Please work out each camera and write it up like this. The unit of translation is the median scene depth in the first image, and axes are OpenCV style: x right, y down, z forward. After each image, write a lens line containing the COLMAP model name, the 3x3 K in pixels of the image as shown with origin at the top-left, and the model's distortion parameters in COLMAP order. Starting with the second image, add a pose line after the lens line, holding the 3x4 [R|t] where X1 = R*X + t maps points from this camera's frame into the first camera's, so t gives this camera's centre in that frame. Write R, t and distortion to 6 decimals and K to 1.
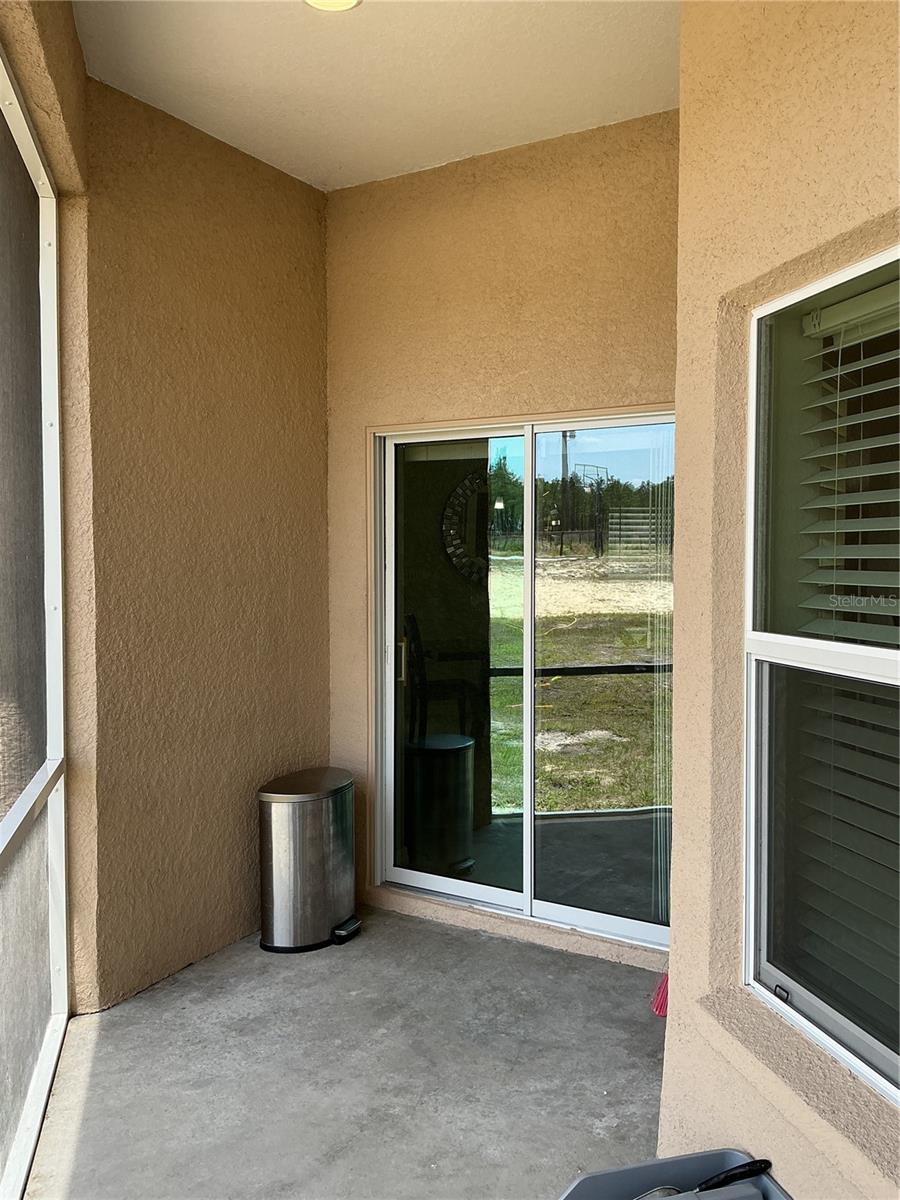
lens RADIAL K [[1006.2, 0, 450.0], [0, 1006.2, 600.0], [0, 0, 1]] dist [0.146008, -0.313988]
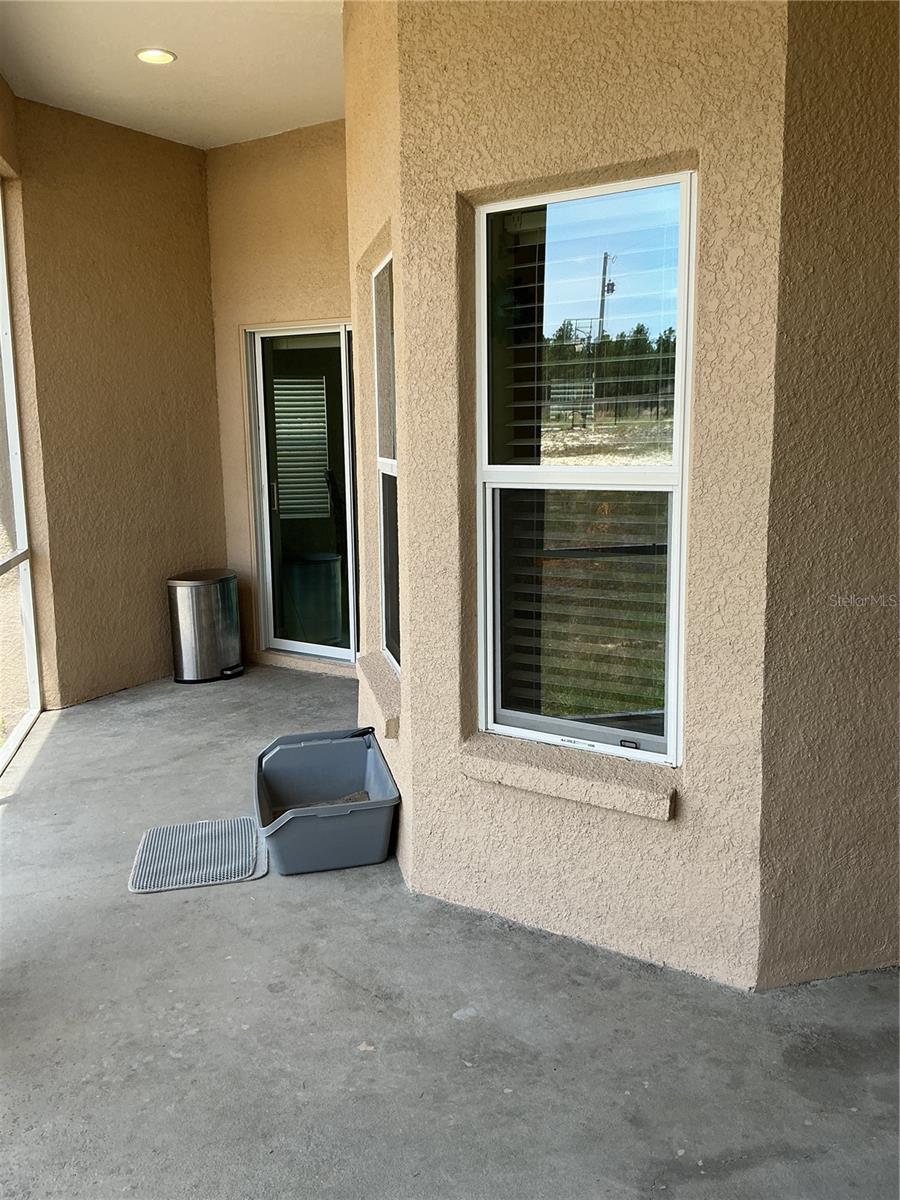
lens RADIAL K [[1006.2, 0, 450.0], [0, 1006.2, 600.0], [0, 0, 1]] dist [0.146008, -0.313988]
pose [[0.999283, -0.005551, -0.037439, 0.281602], [0.010188, 0.992124, 0.124846, 0.035191], [0.036452, -0.125138, 0.991470, -0.468197]]
